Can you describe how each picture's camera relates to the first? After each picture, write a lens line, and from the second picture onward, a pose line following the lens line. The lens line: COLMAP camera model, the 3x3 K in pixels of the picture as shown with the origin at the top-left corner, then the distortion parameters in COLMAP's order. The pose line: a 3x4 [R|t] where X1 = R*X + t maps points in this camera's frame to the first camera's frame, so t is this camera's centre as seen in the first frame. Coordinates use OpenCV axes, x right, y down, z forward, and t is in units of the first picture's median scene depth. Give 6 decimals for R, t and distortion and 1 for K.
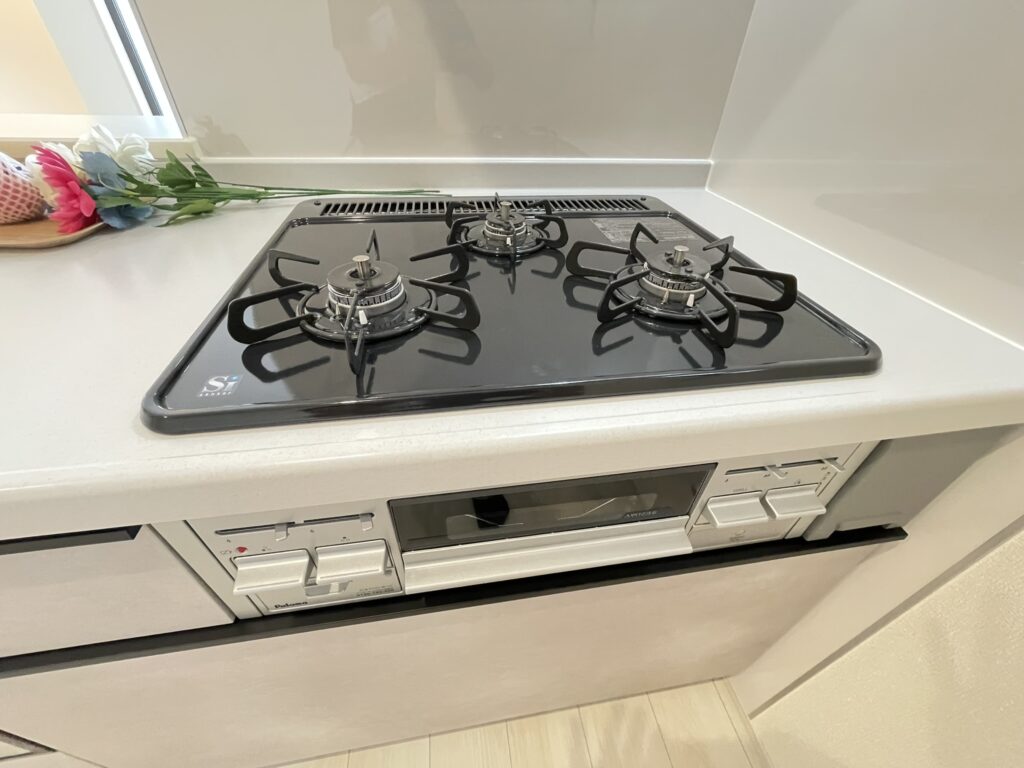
lens RADIAL K [[413.8, 0, 512.0], [0, 413.8, 384.0], [0, 0, 1]] dist [-0.002353, -0.000356]
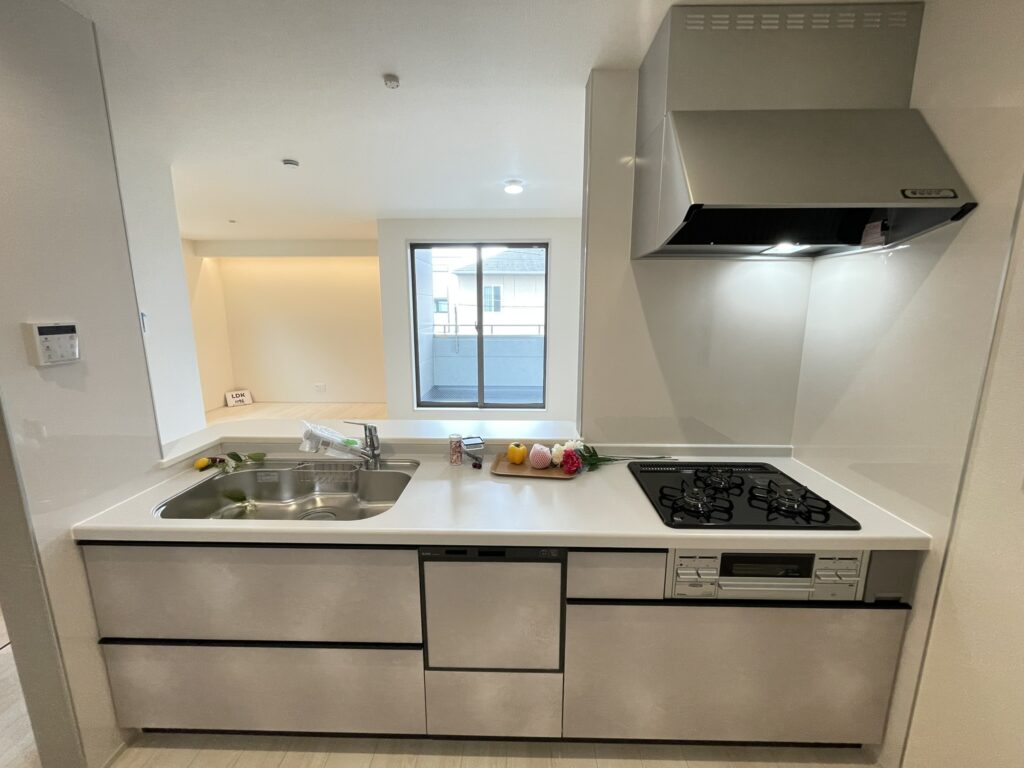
lens RADIAL K [[413.8, 0, 512.0], [0, 413.8, 384.0], [0, 0, 1]] dist [-0.002353, -0.000356]
pose [[0.982637, 0.001165, -0.185533, -1.132707], [-0.088563, 0.881650, -0.463520, 0.637445], [0.163035, 0.471903, 0.866445, -2.573902]]
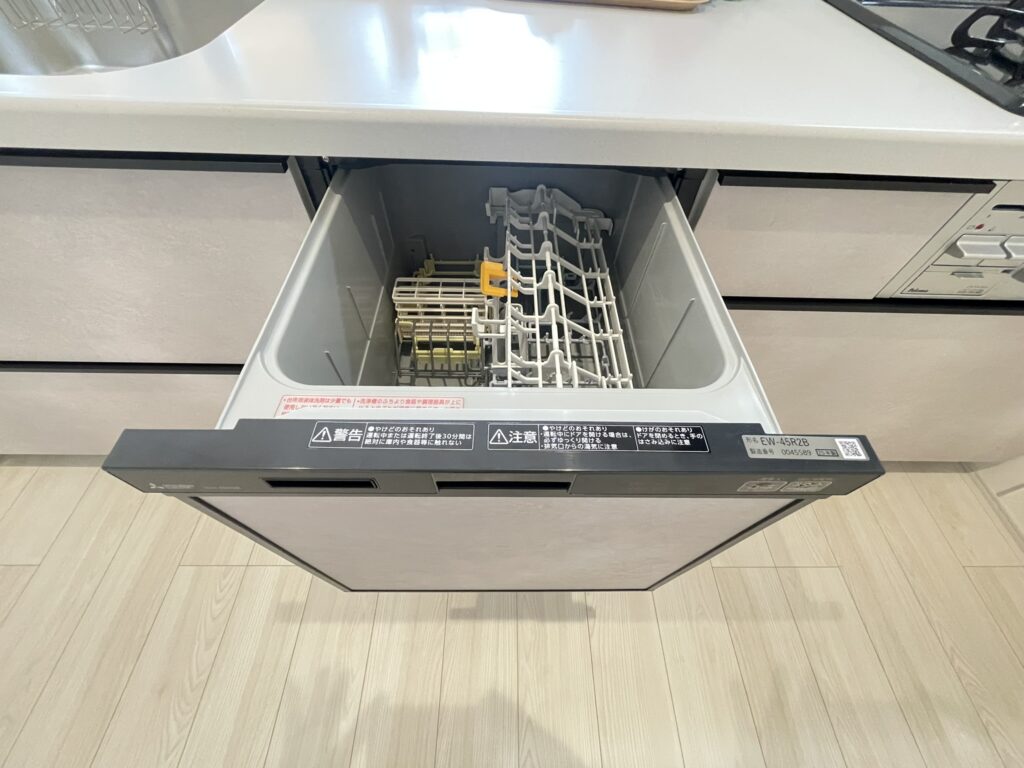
lens RADIAL K [[413.8, 0, 512.0], [0, 413.8, 384.0], [0, 0, 1]] dist [-0.002353, -0.000356]
pose [[0.987573, 0.125655, -0.094396, -1.639361], [-0.096596, 0.959092, 0.266103, 0.551548], [0.123972, -0.253678, 0.959311, -0.611263]]
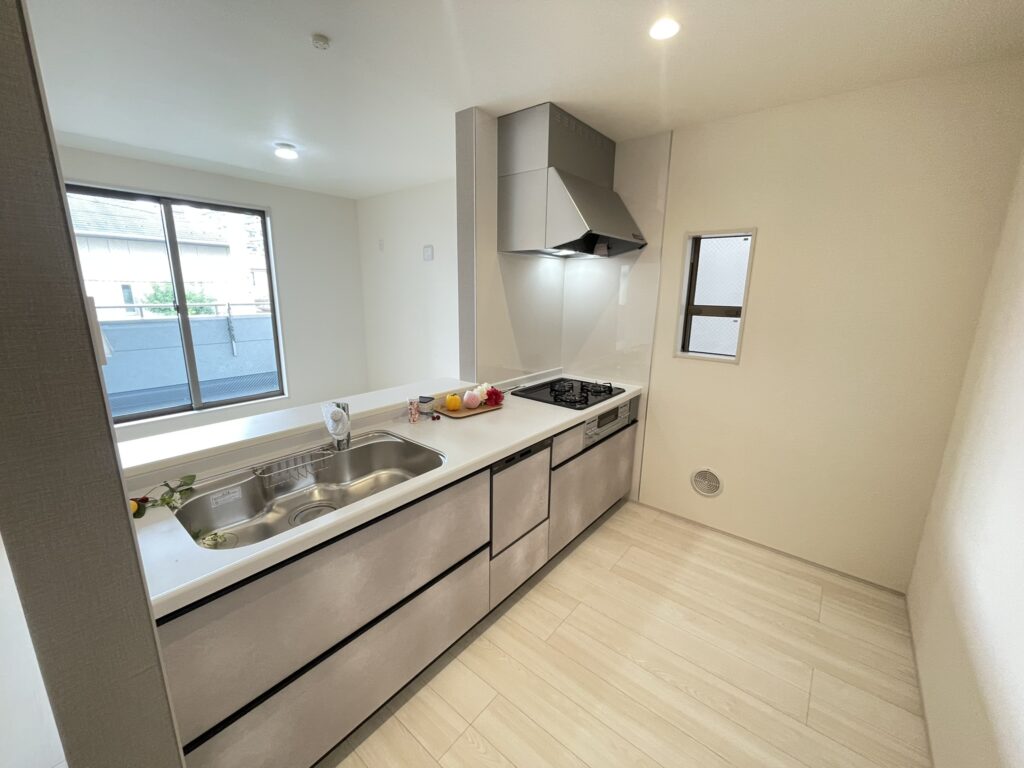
lens RADIAL K [[413.8, 0, 512.0], [0, 413.8, 384.0], [0, 0, 1]] dist [-0.002353, -0.000356]
pose [[0.749640, -0.172442, 0.638986, -4.560598], [0.421669, 0.868589, -0.260285, 0.788013], [-0.510132, 0.464560, 0.723843, -2.882070]]
